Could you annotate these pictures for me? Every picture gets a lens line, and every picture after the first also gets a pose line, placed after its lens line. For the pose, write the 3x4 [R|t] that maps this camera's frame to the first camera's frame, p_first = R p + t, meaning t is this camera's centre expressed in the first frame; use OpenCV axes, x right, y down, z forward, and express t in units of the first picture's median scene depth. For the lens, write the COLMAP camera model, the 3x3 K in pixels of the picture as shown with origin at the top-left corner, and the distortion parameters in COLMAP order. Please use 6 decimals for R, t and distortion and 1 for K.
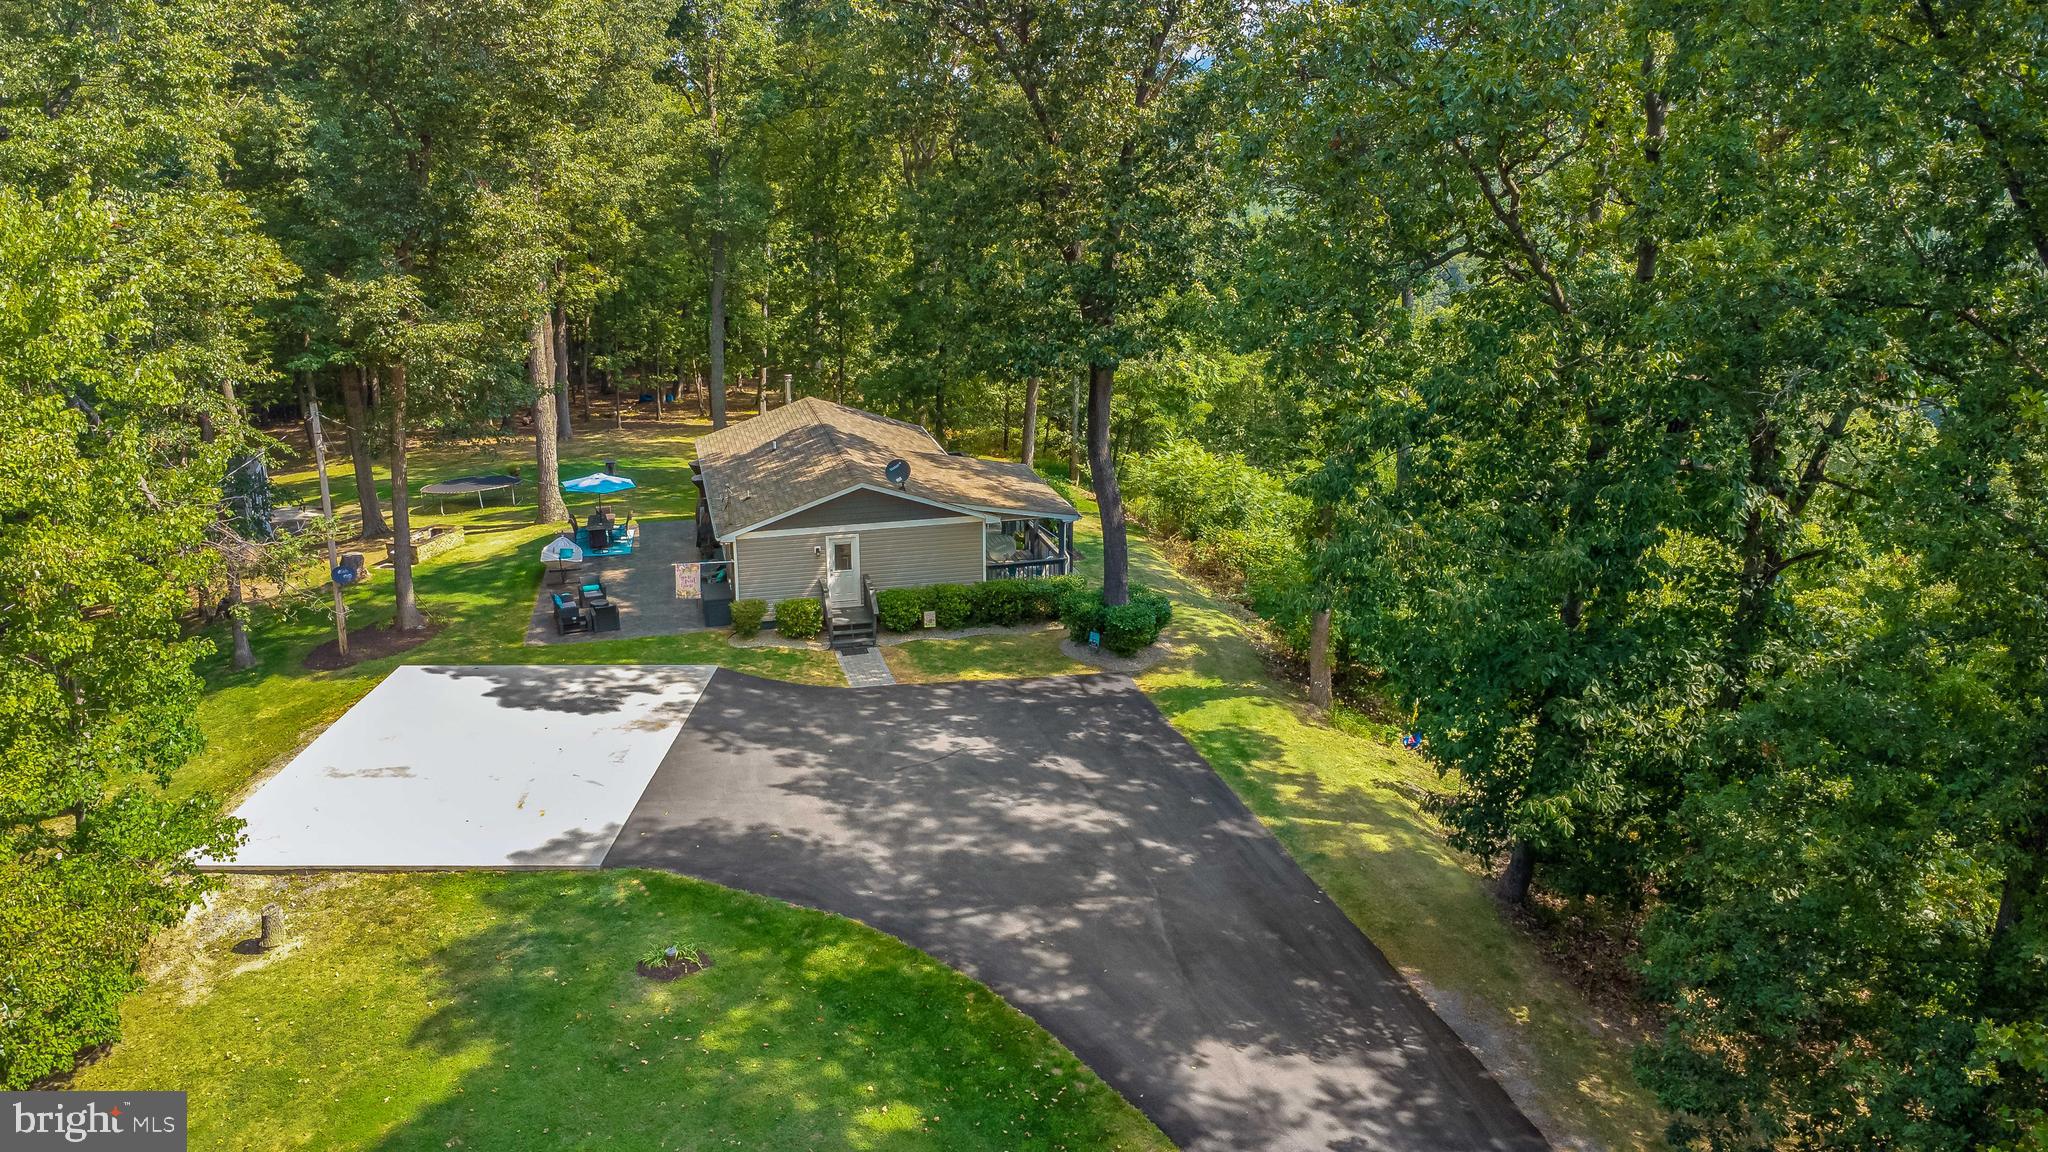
lens RADIAL K [[1404.5, 0, 1024.0], [0, 1404.5, 576.0], [0, 0, 1]] dist [0.002455, 0.000183]
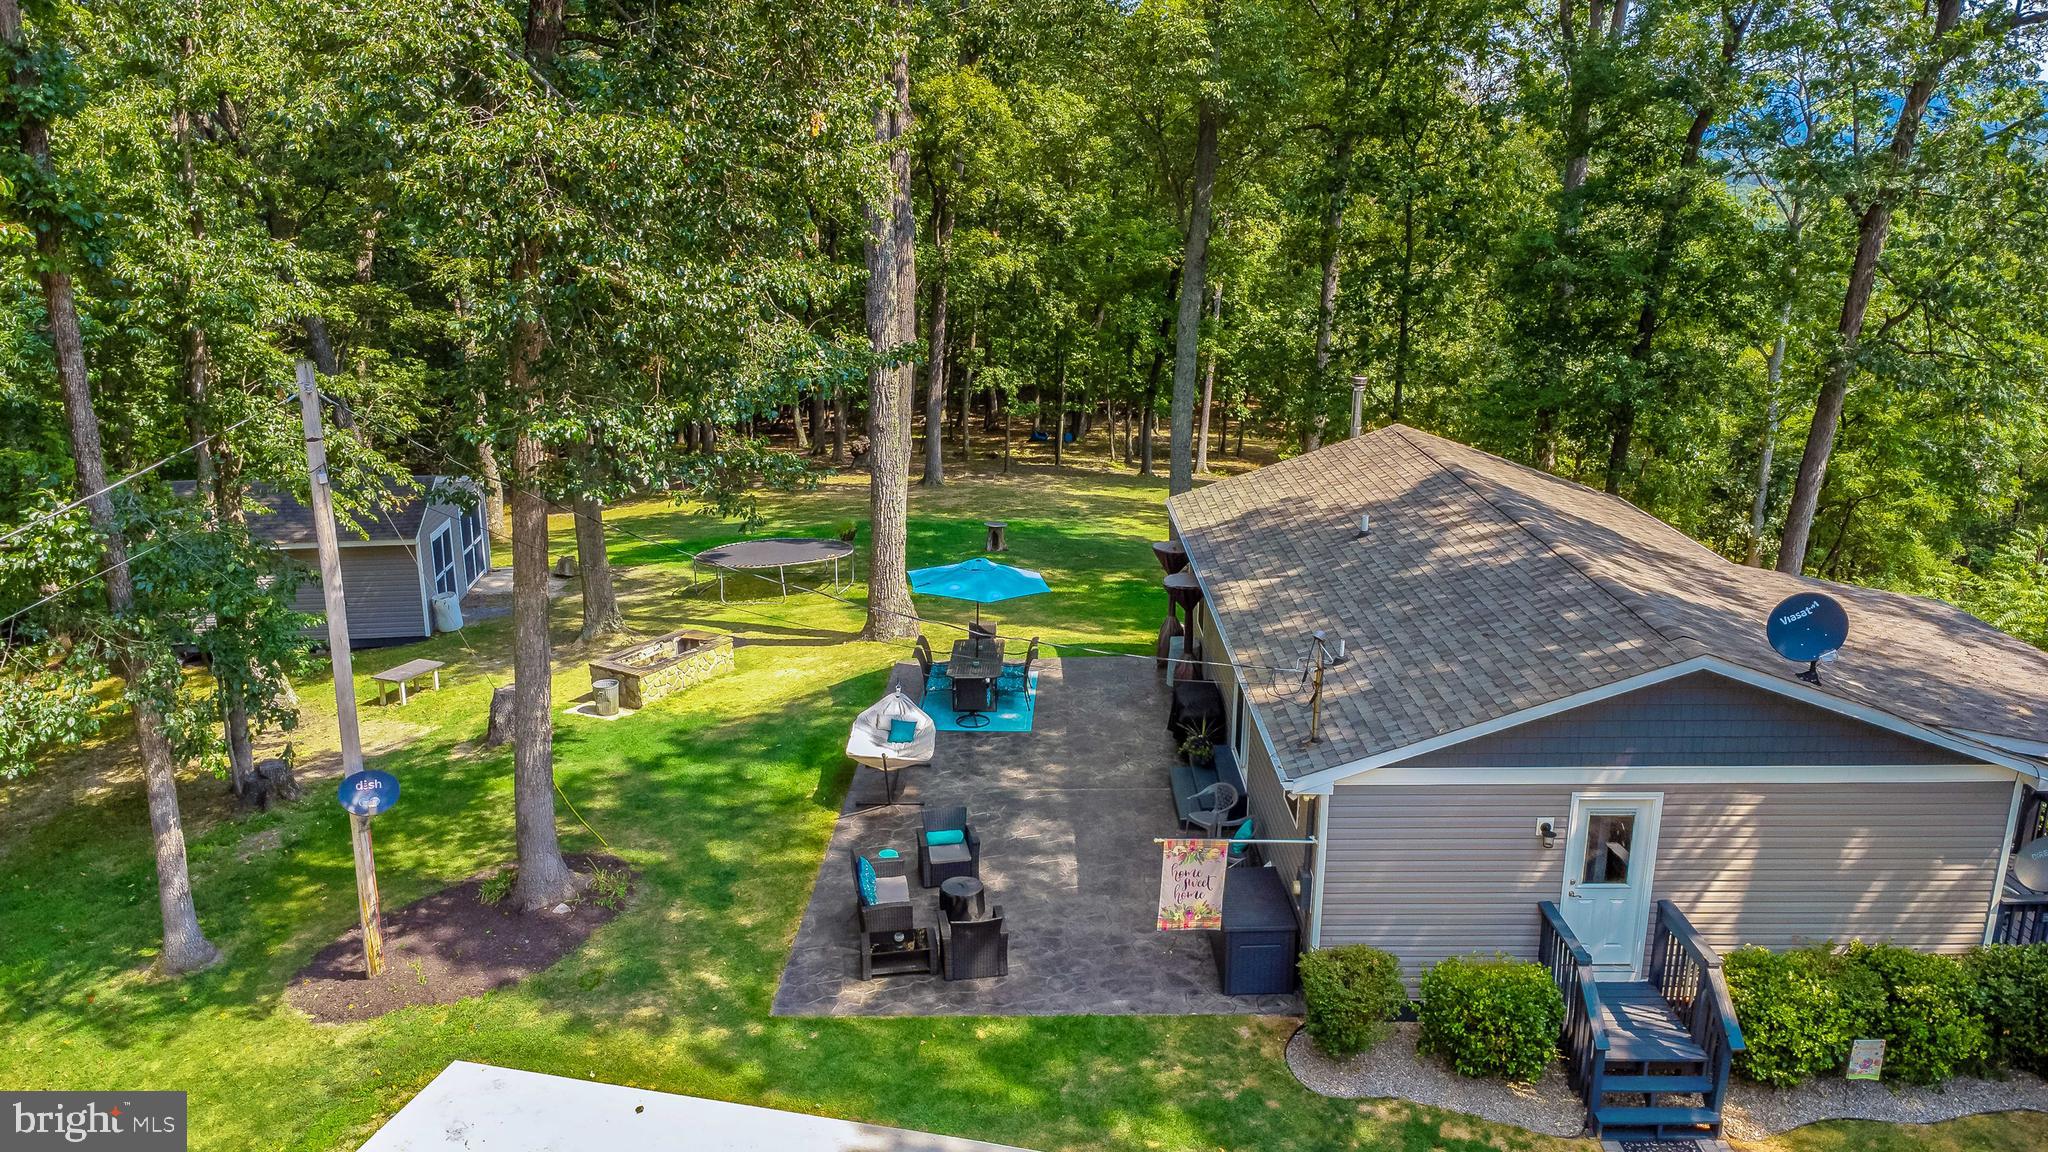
lens RADIAL K [[1520.8, 0, 1024.0], [0, 1520.8, 576.0], [0, 0, 1]] dist [-0.001197, -0.001792]
pose [[0.964795, 0.064690, -0.254924, -0.149587], [-0.075972, 0.996508, -0.034653, -0.048944], [0.251792, 0.052800, 0.966340, 0.479815]]
